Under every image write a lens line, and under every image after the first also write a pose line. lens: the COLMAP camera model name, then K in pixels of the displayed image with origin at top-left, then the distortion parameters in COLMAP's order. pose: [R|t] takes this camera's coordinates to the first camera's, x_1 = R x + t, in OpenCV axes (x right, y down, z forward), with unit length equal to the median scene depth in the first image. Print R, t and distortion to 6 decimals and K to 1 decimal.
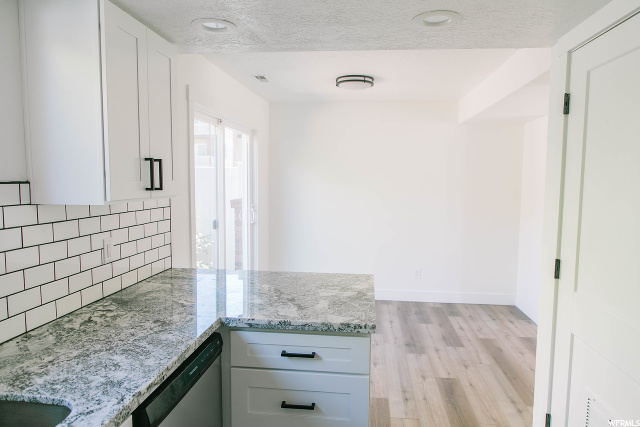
lens RADIAL K [[425.0, 0, 317.3], [0, 425.0, 214.0], [0, 0, 1]] dist [-0.008295, 0.002880]
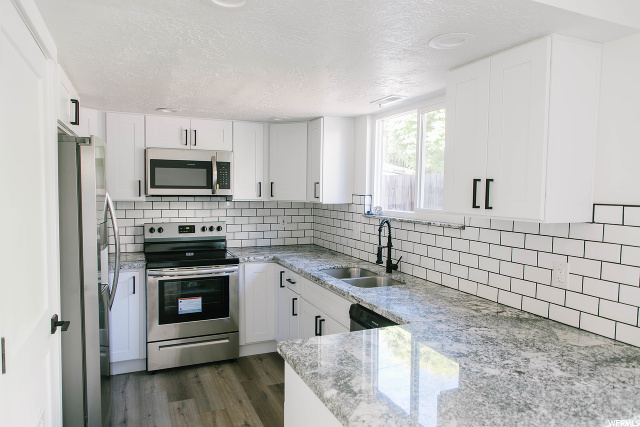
lens RADIAL K [[425.0, 0, 317.3], [0, 425.0, 214.0], [0, 0, 1]] dist [-0.008295, 0.002880]
pose [[-0.862755, 0.014194, -0.505422, 0.505511], [-0.059045, 0.989938, 0.128590, -0.154439], [0.502162, 0.140785, -0.853237, 1.681387]]
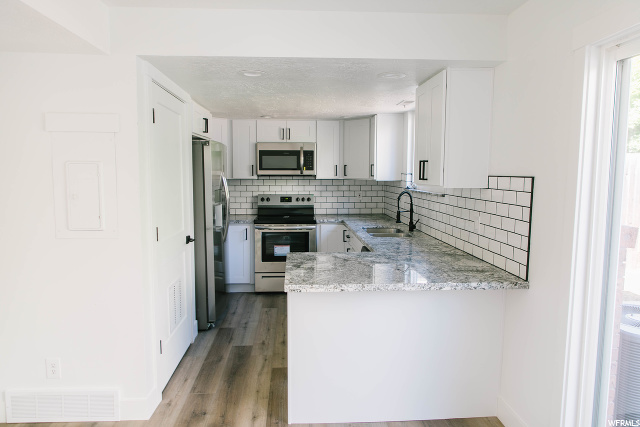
lens RADIAL K [[425.0, 0, 317.3], [0, 425.0, 214.0], [0, 0, 1]] dist [-0.008295, 0.002880]
pose [[-0.984268, 0.010418, -0.176377, 0.300923], [-0.022088, 0.983173, 0.181334, -0.213200], [0.175298, 0.182377, -0.967476, 2.510979]]
